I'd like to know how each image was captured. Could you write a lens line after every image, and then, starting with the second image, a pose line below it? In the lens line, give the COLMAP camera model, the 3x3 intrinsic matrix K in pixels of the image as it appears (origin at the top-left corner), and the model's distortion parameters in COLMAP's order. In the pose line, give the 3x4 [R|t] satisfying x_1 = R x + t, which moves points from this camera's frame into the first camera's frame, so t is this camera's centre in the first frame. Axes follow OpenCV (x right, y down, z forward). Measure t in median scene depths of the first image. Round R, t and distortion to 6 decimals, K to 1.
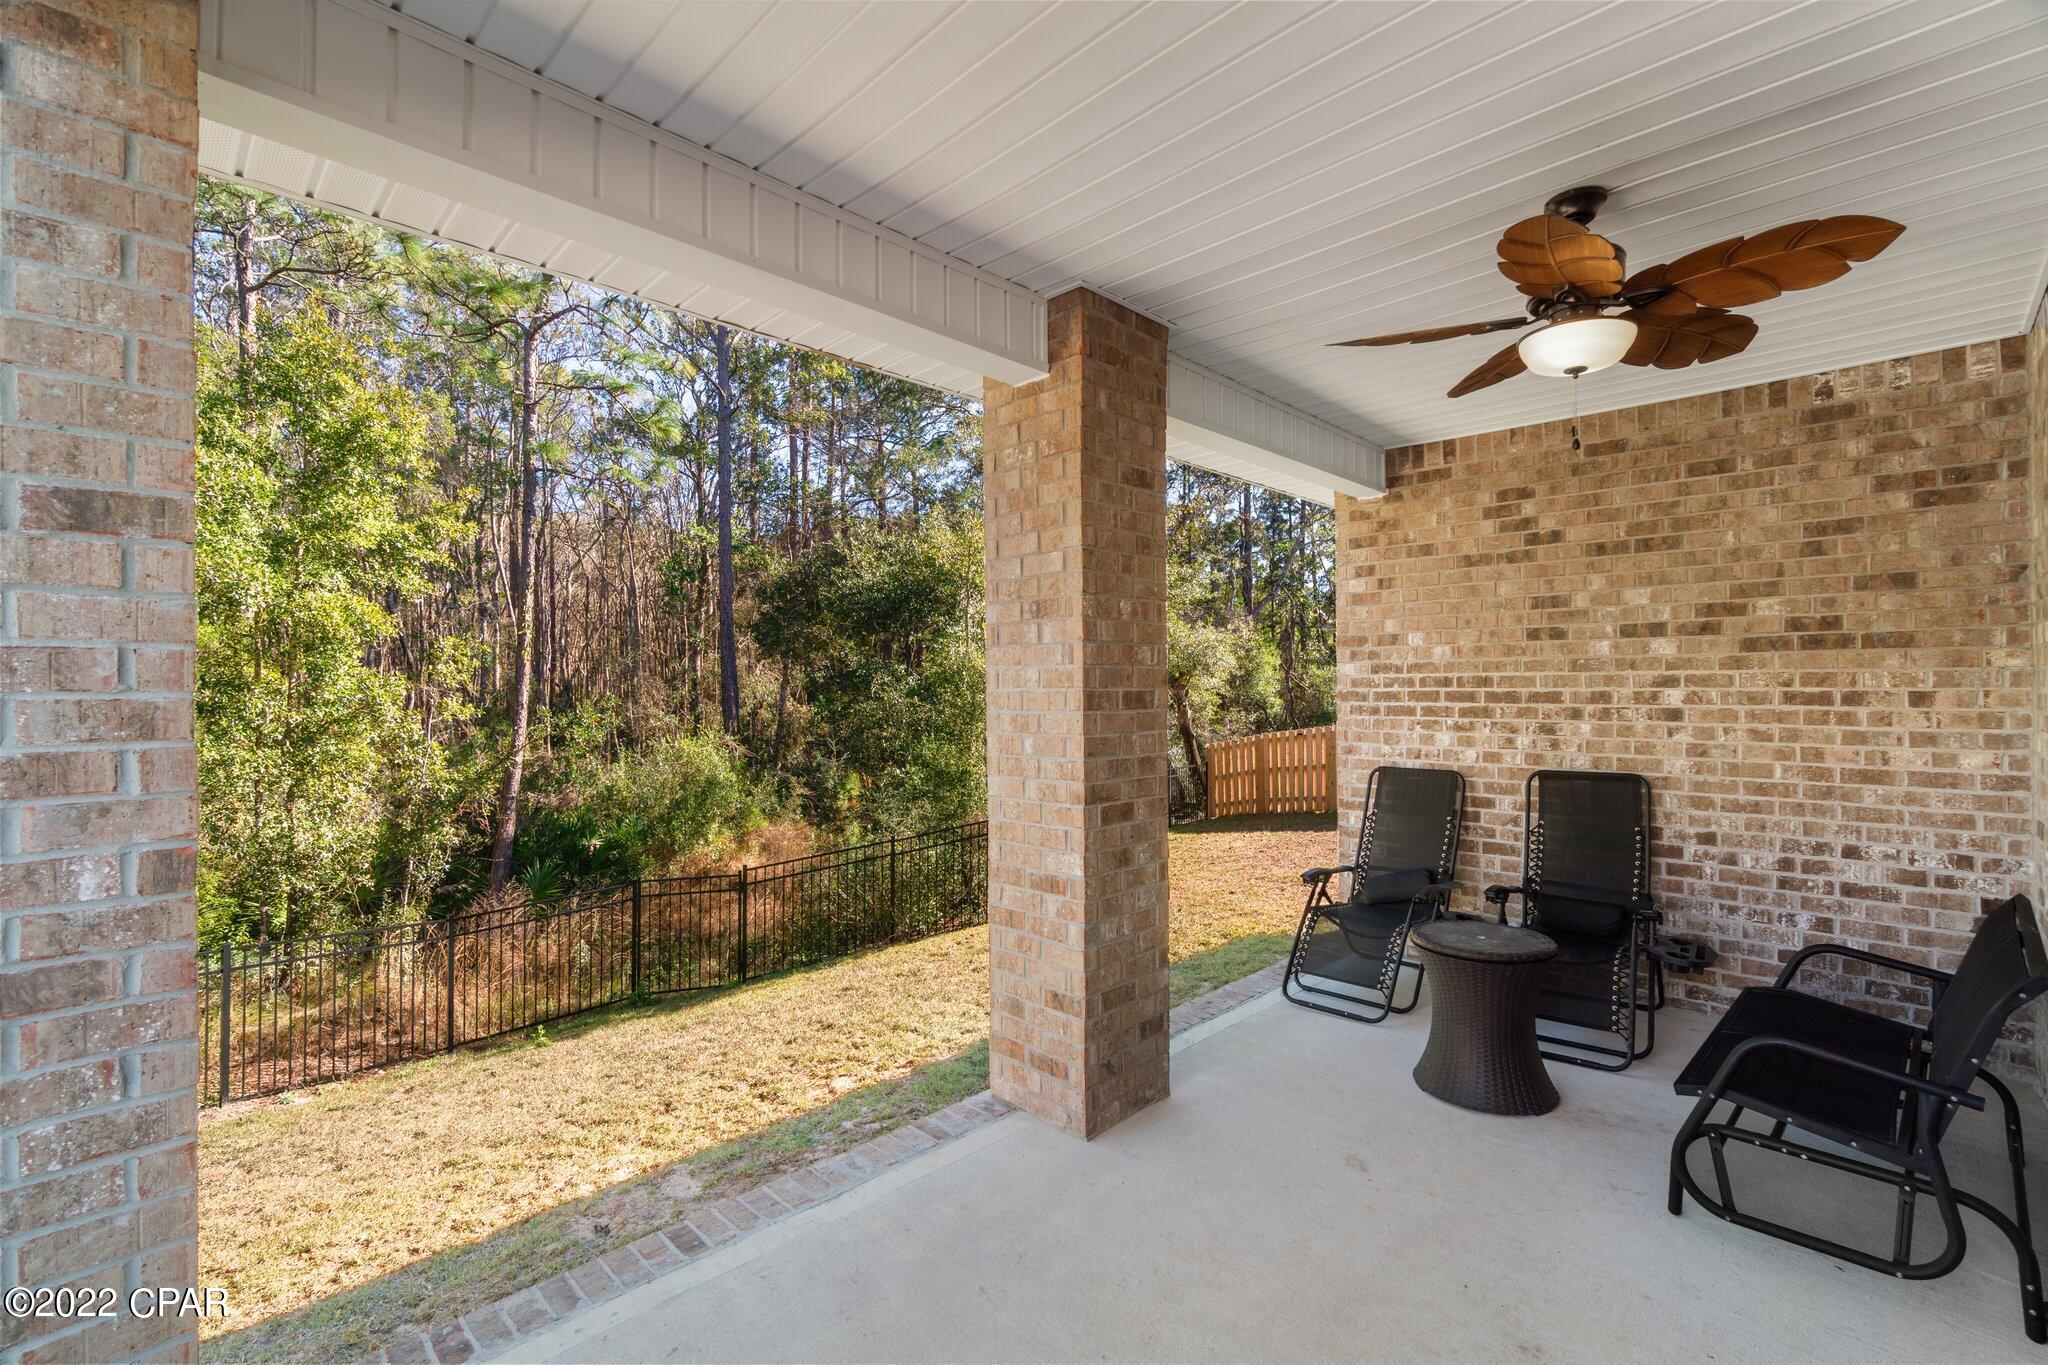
lens RADIAL K [[897.6, 0, 1028.1], [0, 897.6, 683.0], [0, 0, 1]] dist [0.000865, 0.000278]
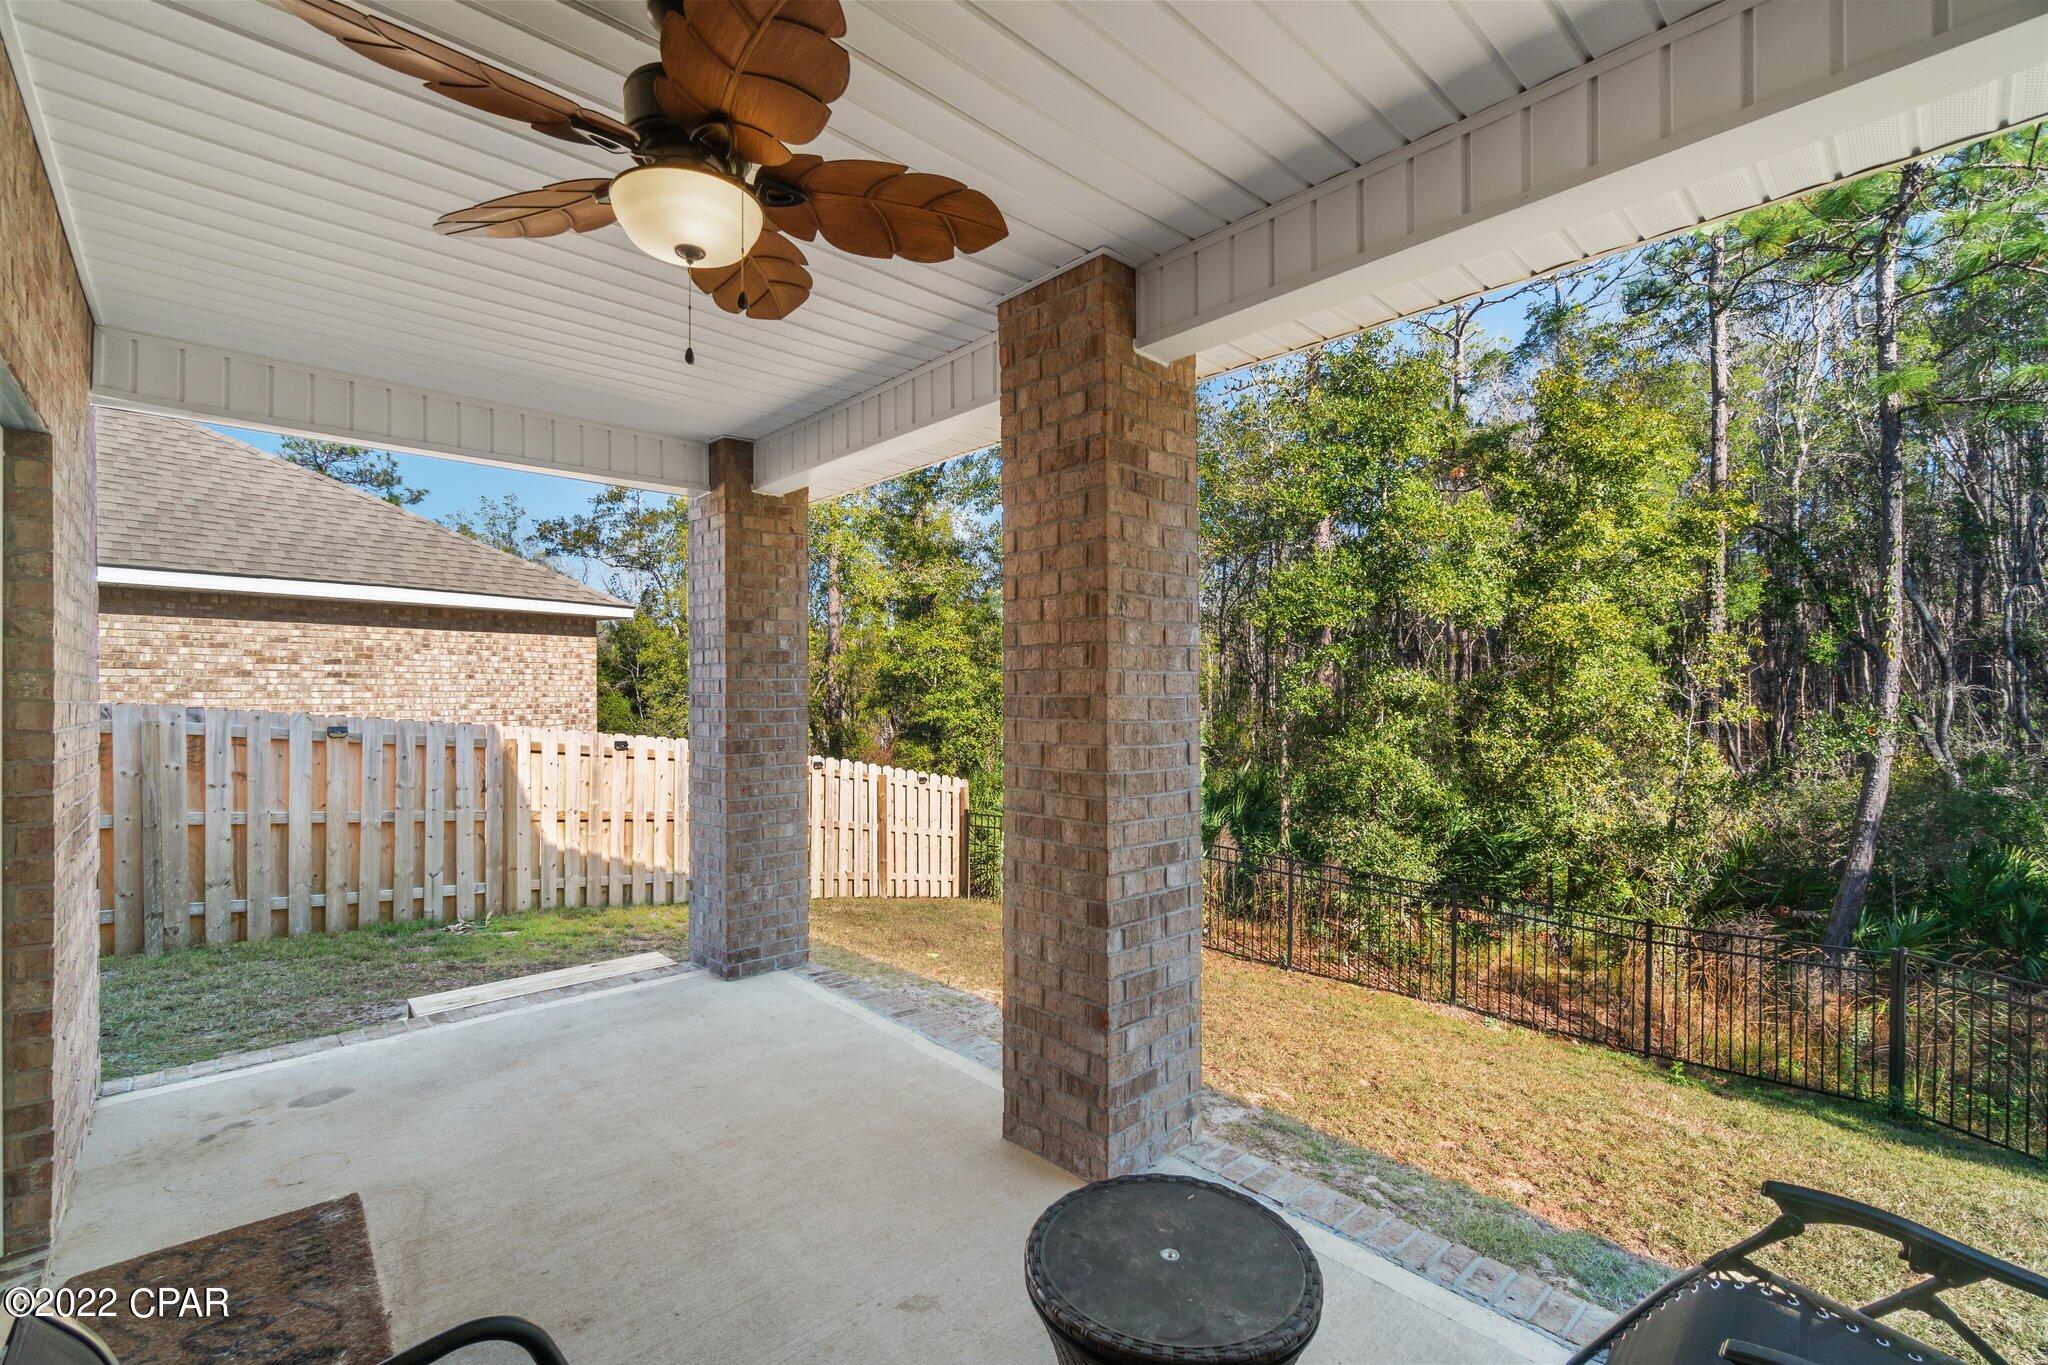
lens RADIAL K [[897.6, 0, 1028.4], [0, 897.6, 686.1], [0, 0, 1]] dist [0.000865, 0.000278]
pose [[-0.047709, -0.002909, -0.998857, 0.405799], [0.008153, 0.999961, -0.003302, 0.000478], [0.998828, -0.008301, -0.047683, 0.403611]]
